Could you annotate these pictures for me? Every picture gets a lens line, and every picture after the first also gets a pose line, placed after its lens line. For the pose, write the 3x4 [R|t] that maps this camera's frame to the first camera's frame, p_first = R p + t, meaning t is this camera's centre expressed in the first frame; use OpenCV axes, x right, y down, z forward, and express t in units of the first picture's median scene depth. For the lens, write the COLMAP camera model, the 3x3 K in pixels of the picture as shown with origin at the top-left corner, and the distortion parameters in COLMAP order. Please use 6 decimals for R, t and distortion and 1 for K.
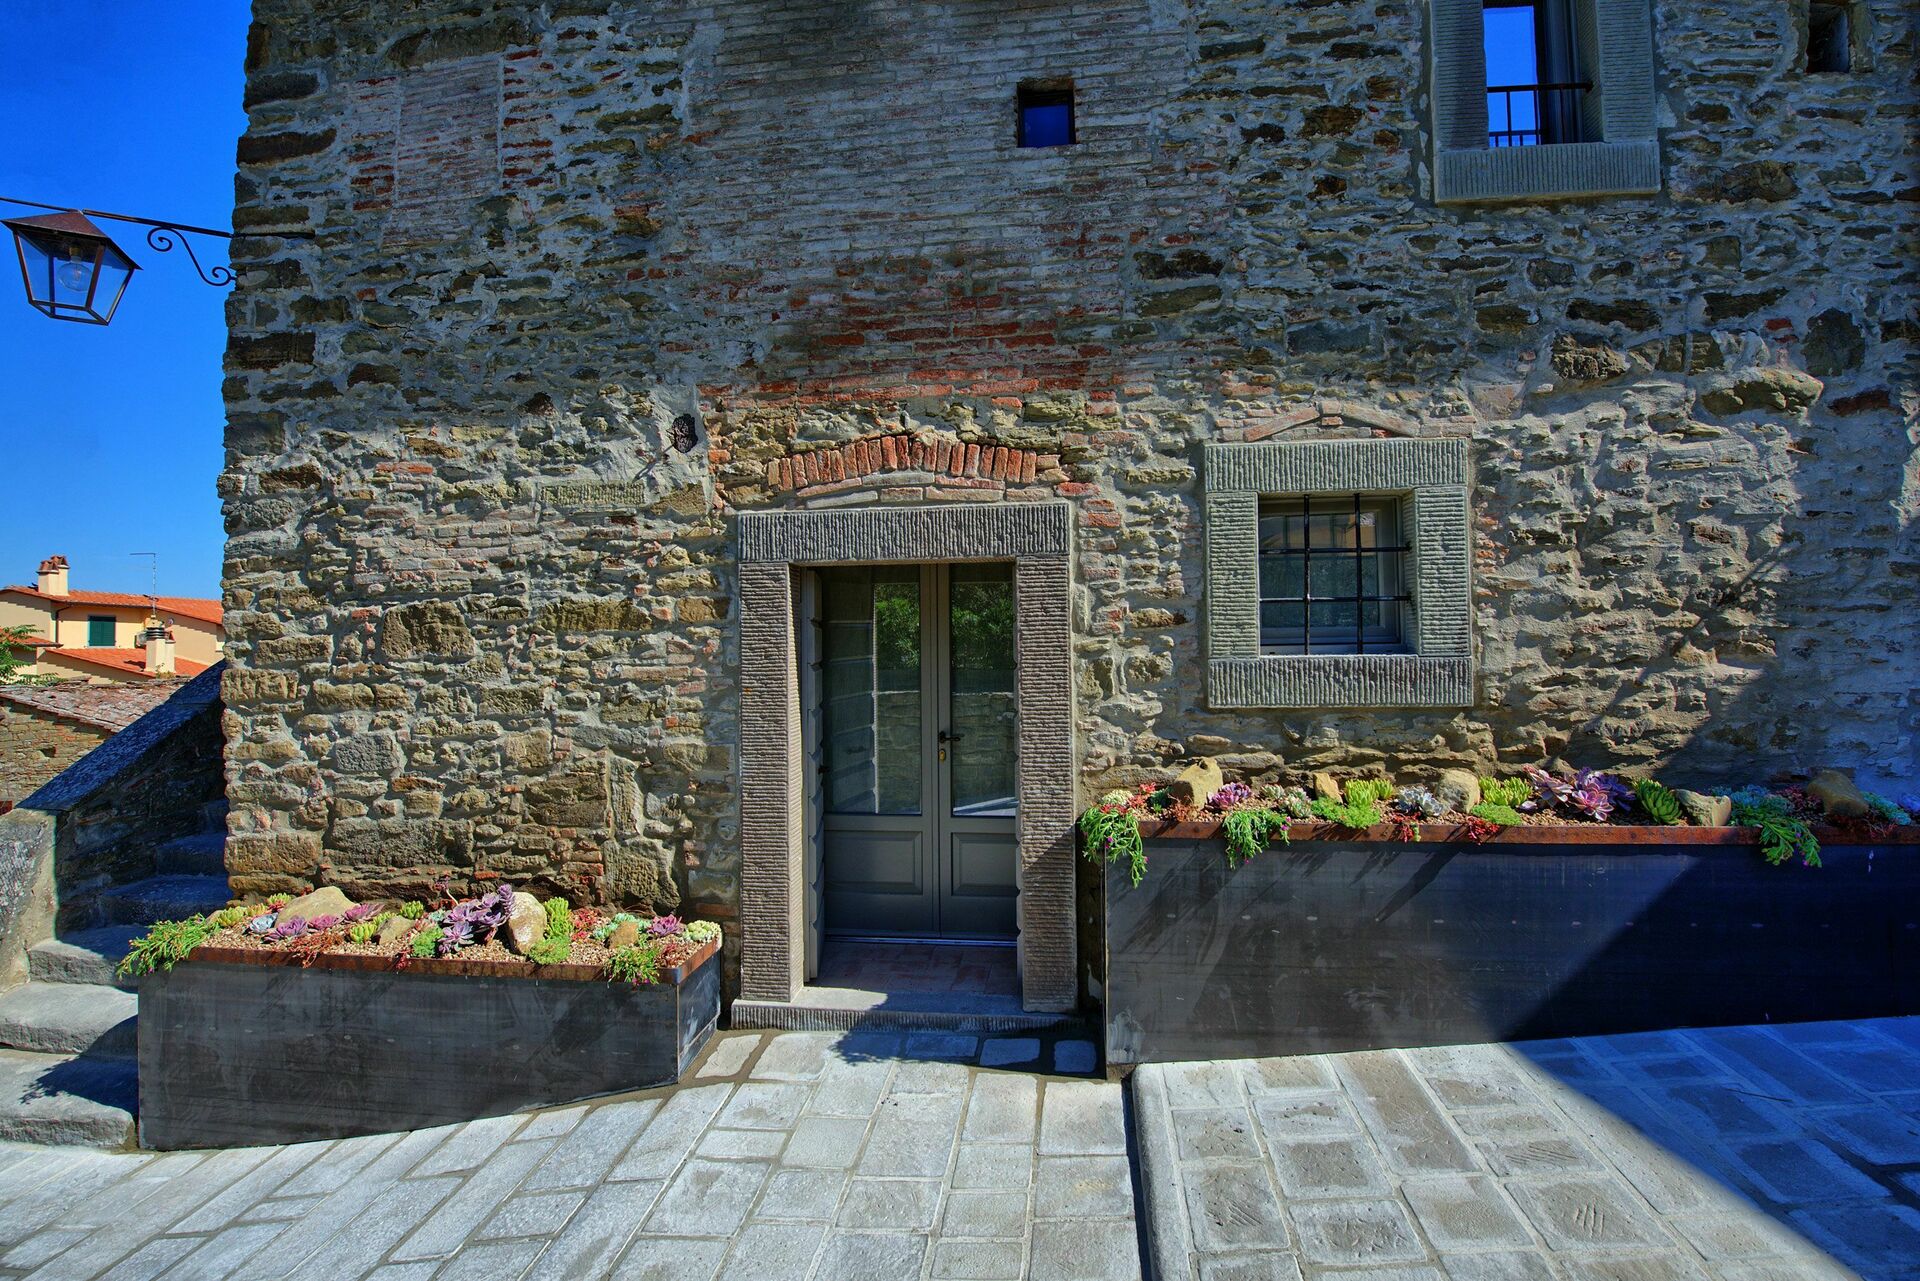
lens RADIAL K [[815.5, 0, 1011.1], [0, 815.5, 611.5], [0, 0, 1]] dist [-0.015138, -0.003394]
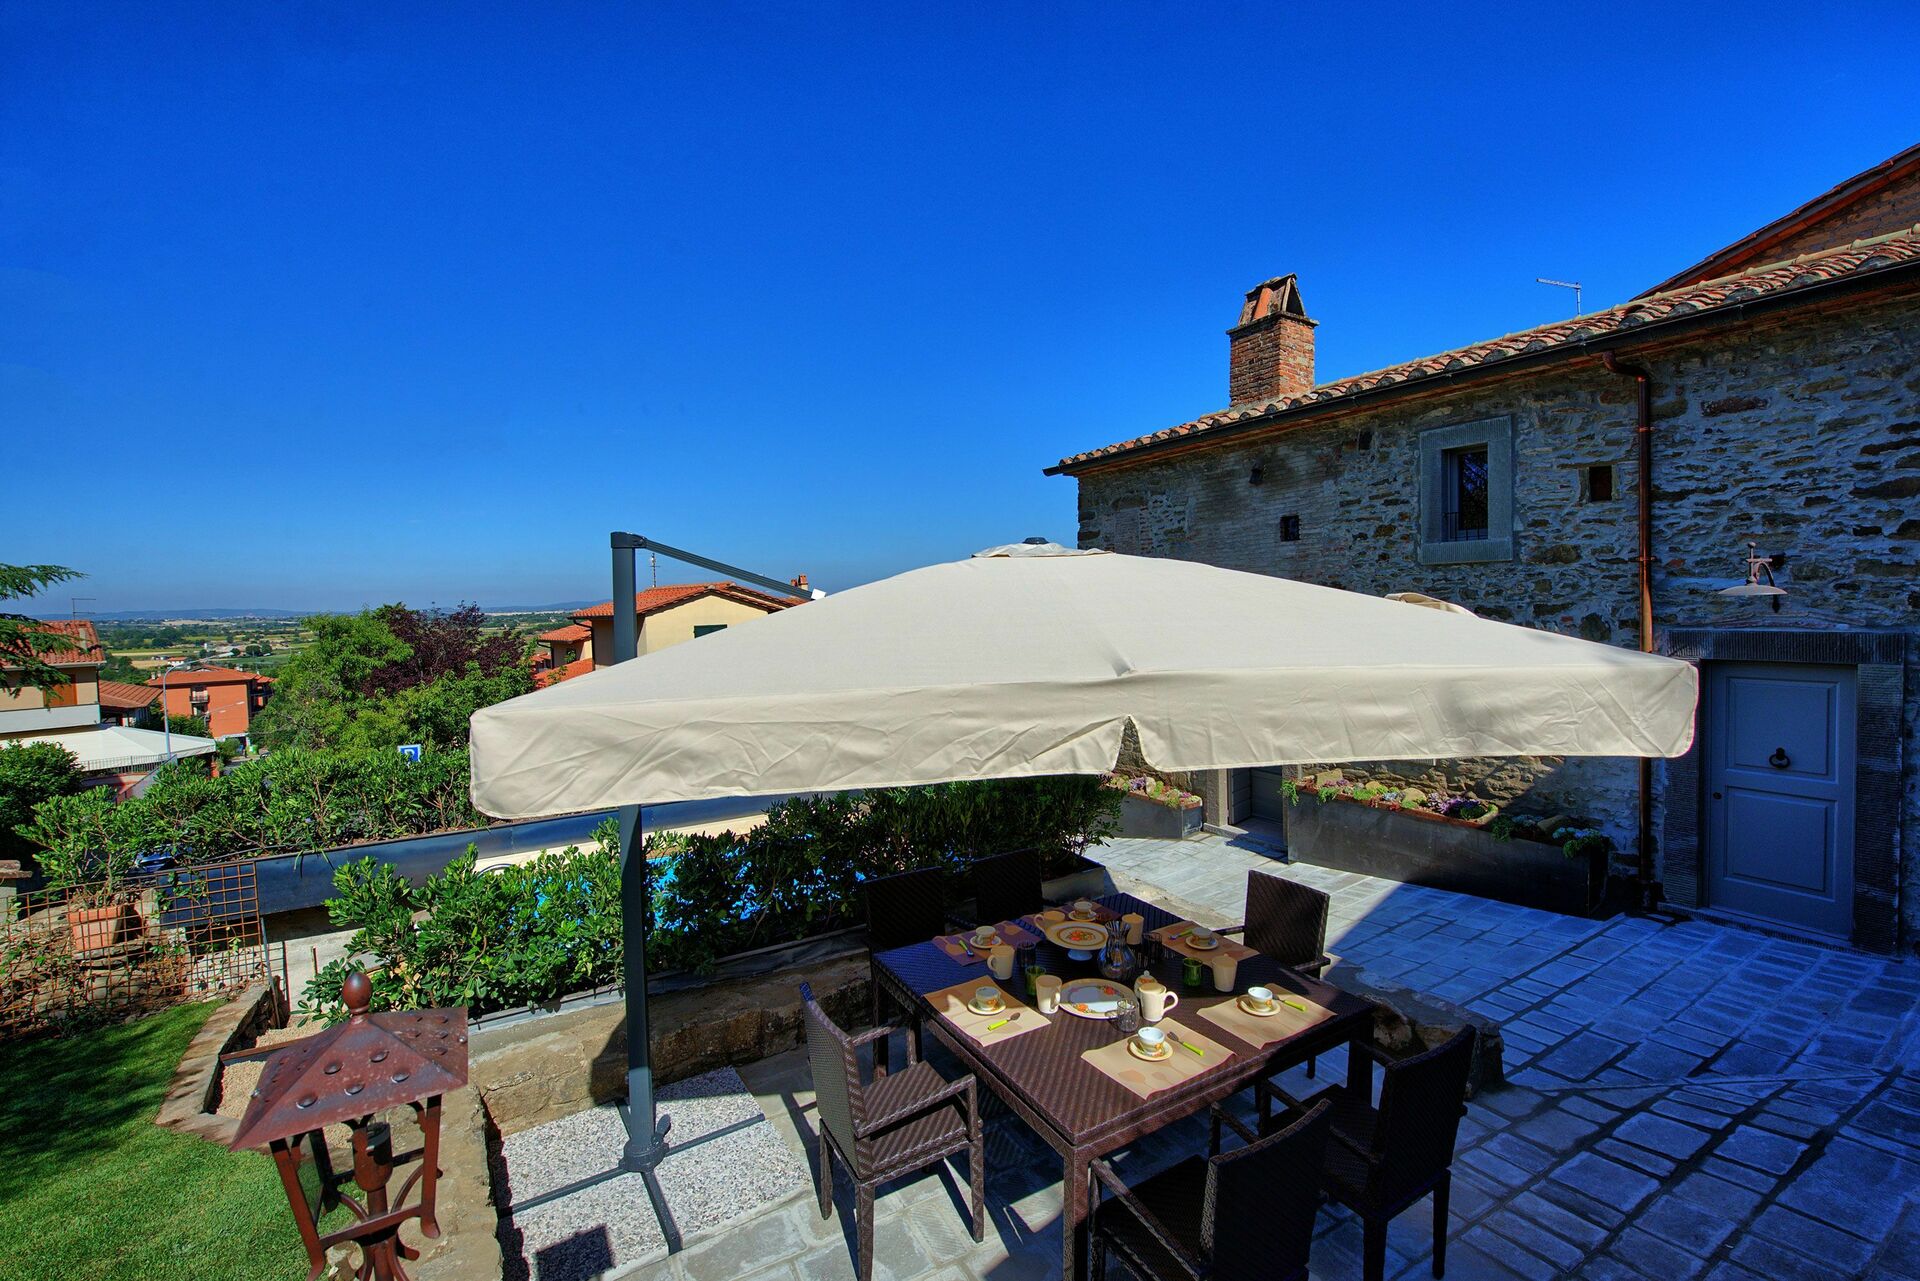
lens RADIAL K [[815.5, 0, 999.8], [0, 815.5, 629.8], [0, 0, 1]] dist [-0.015138, -0.003394]
pose [[0.632618, 0.026007, -0.774027, 1.526122], [0.043830, 0.996632, 0.069309, -0.497224], [0.773223, -0.077772, 0.629348, -1.480443]]
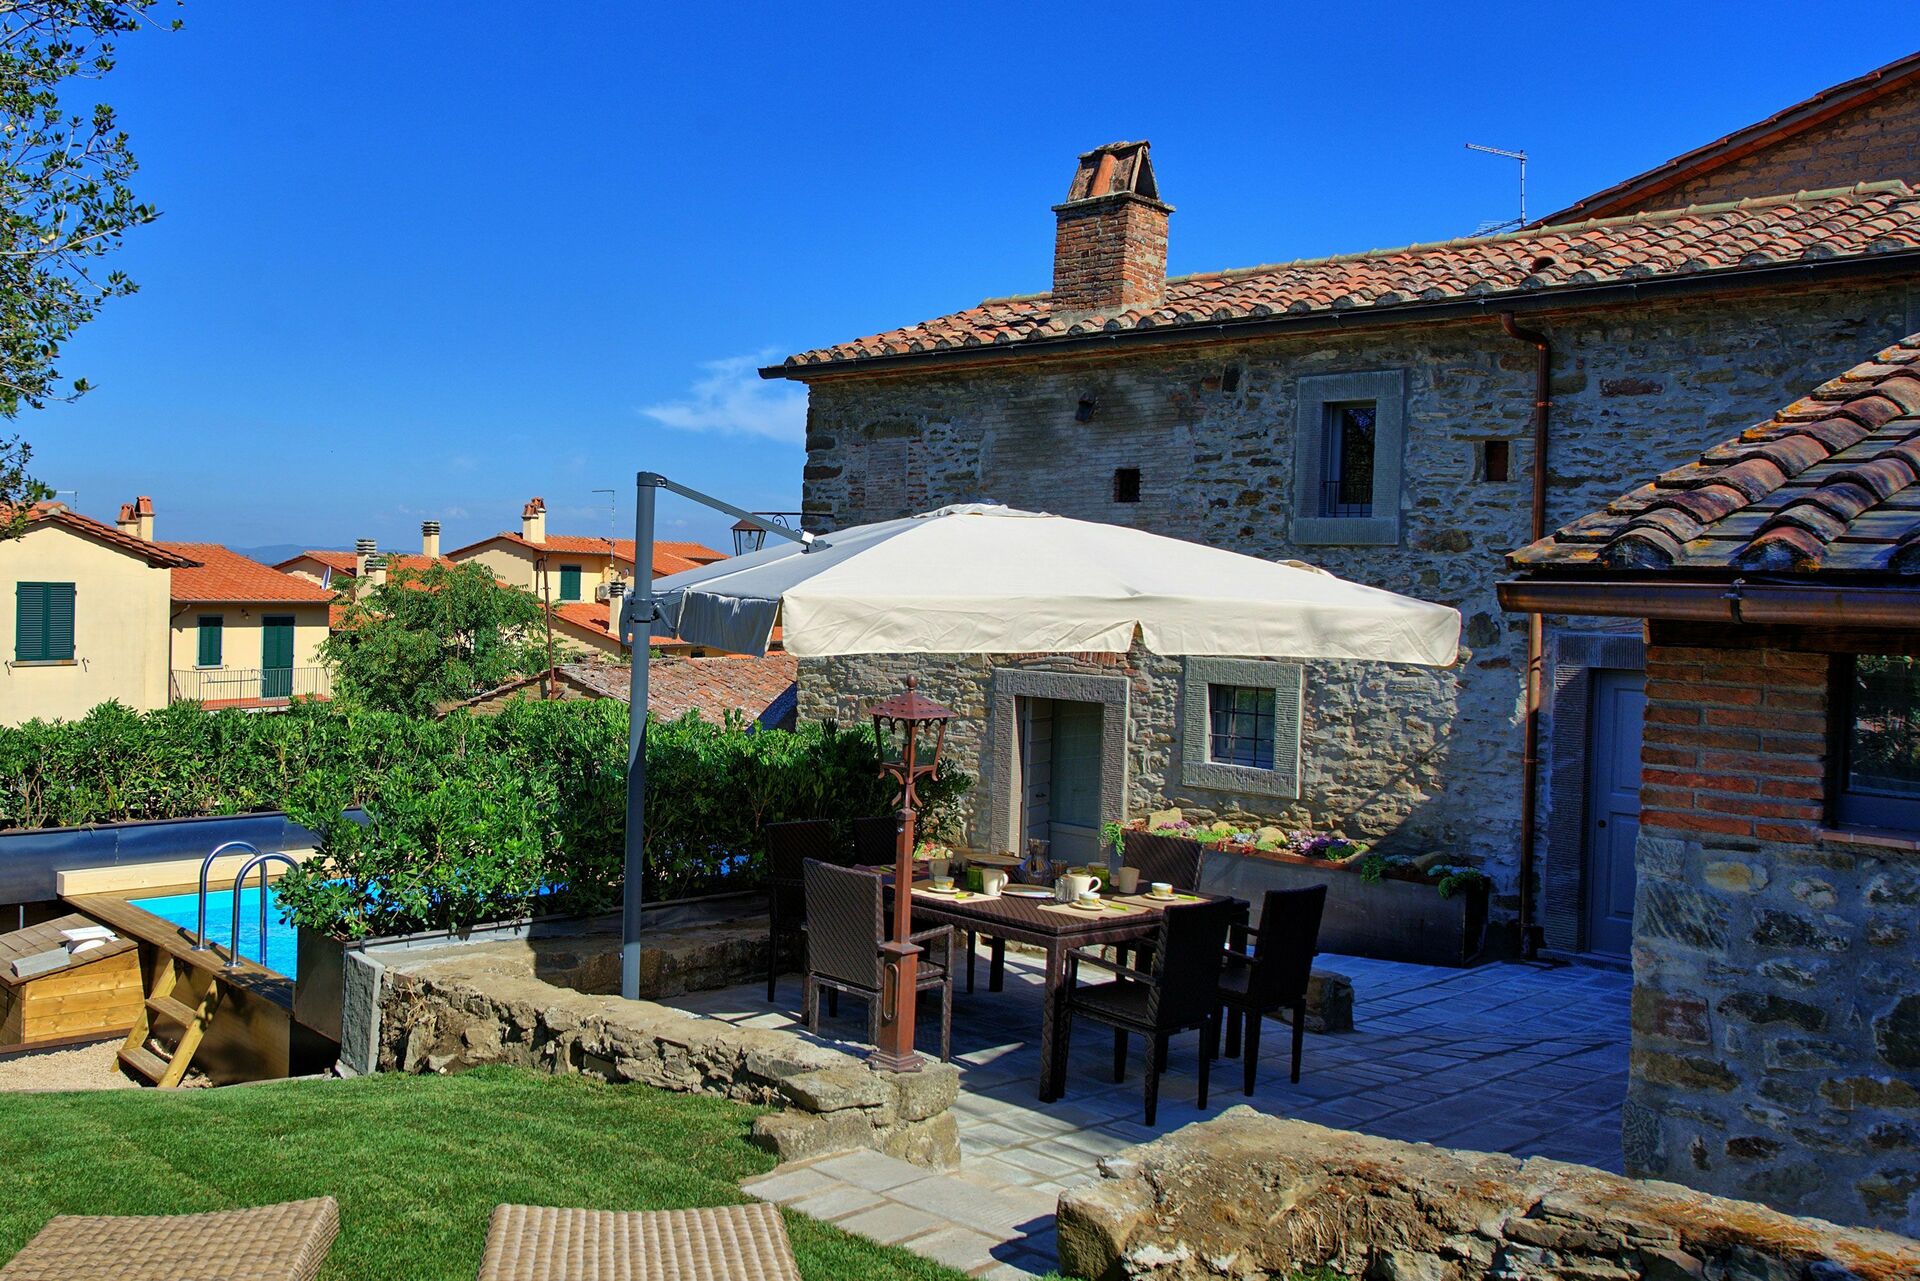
lens RADIAL K [[1691.8, 0, 700.2], [0, 1691.8, 614.1], [0, 0, 1]] dist [-0.002051, 0.007770]
pose [[0.739917, 0.050085, -0.670831, 2.070485], [-0.016754, 0.998287, 0.056053, -0.502918], [0.672489, -0.030236, 0.739489, -2.809230]]
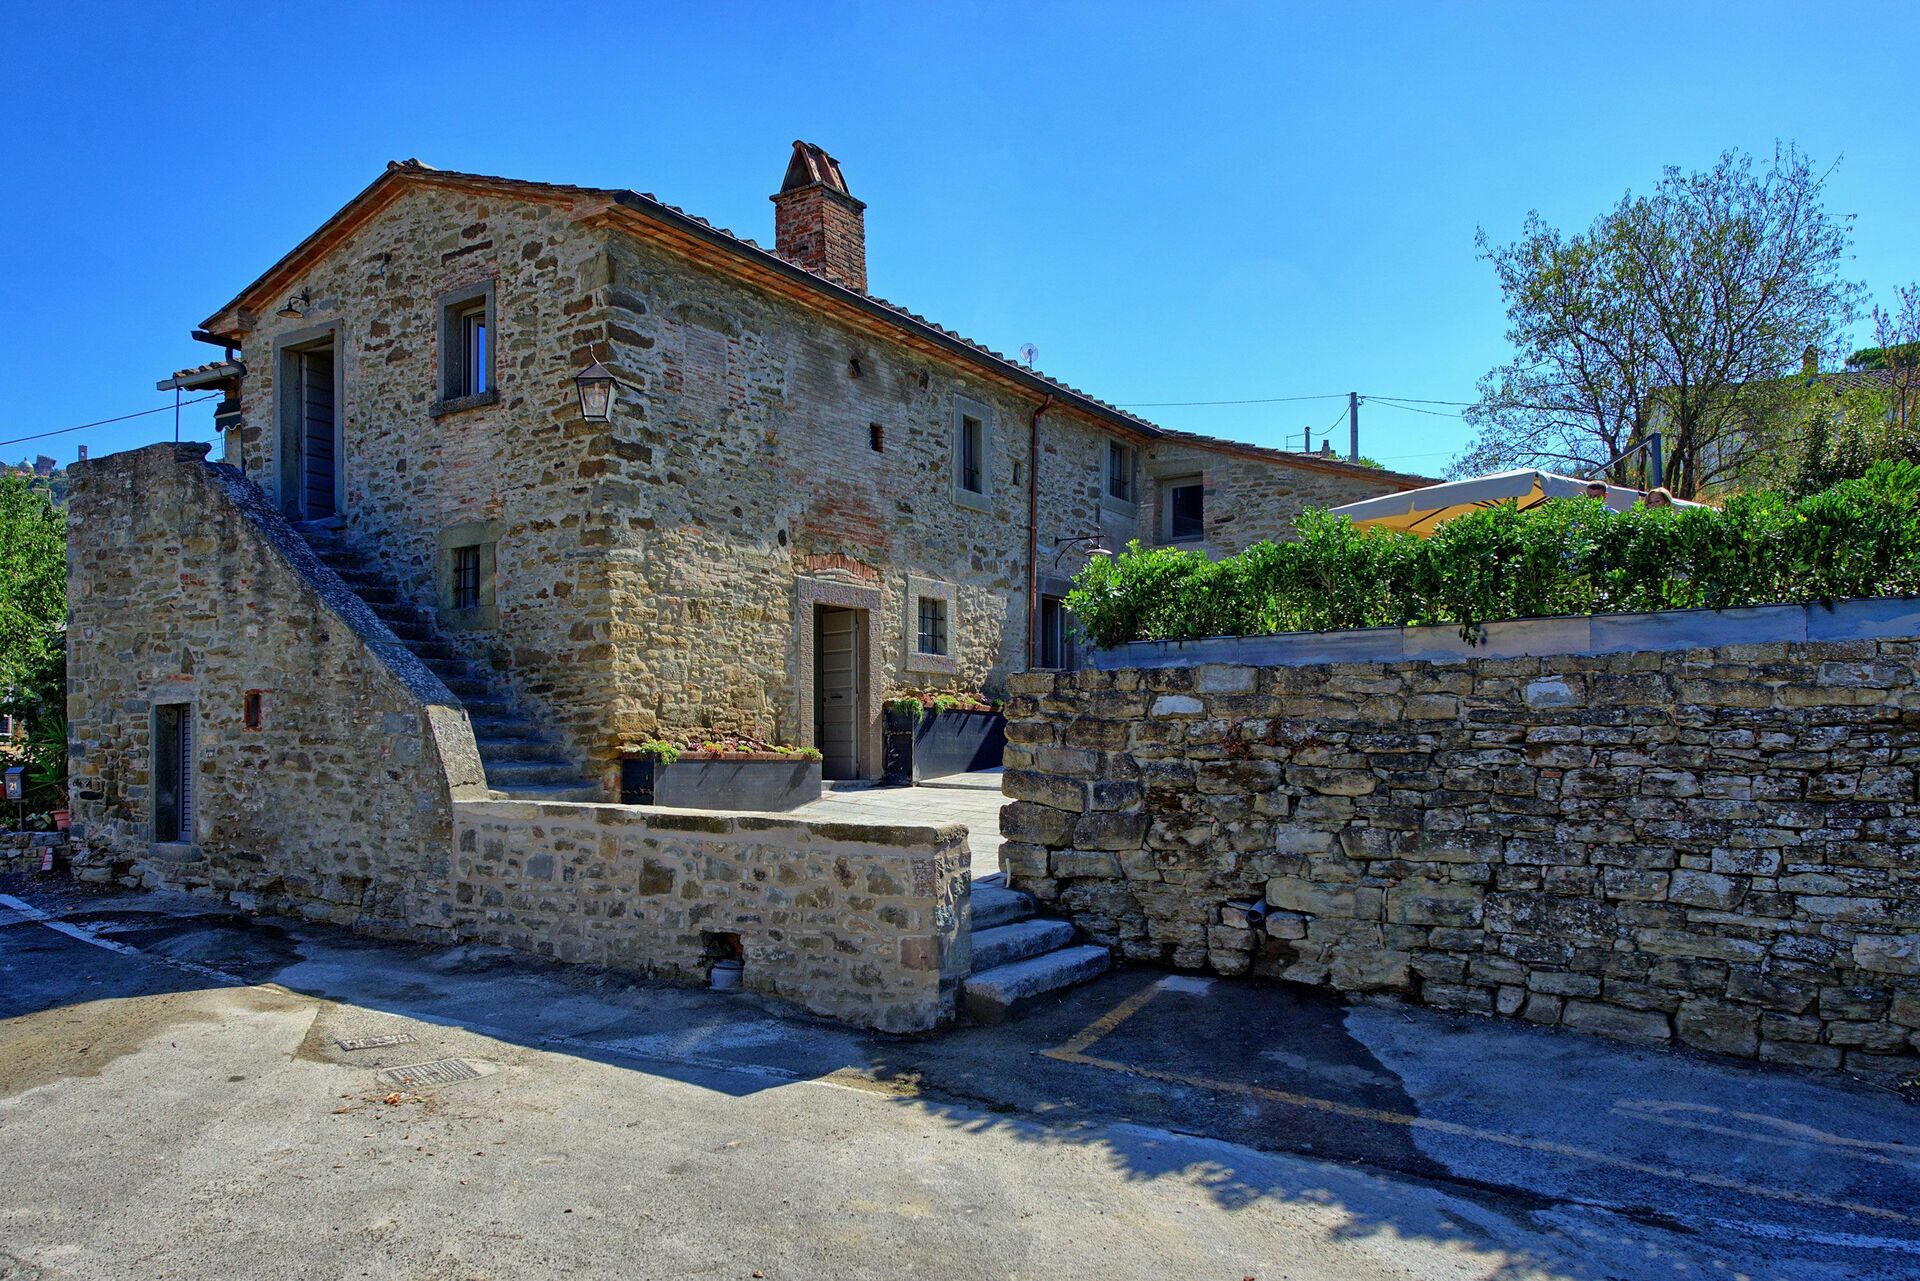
lens RADIAL K [[1460.9, 0, 953.2], [0, 1460.9, 762.6], [0, 0, 1]] dist [-0.006243, -0.003323]
pose [[0.442832, 0.010457, 0.896544, -3.939927], [-0.028657, 0.999586, 0.002495, 0.395685], [-0.896146, -0.026798, 0.442948, -1.288018]]
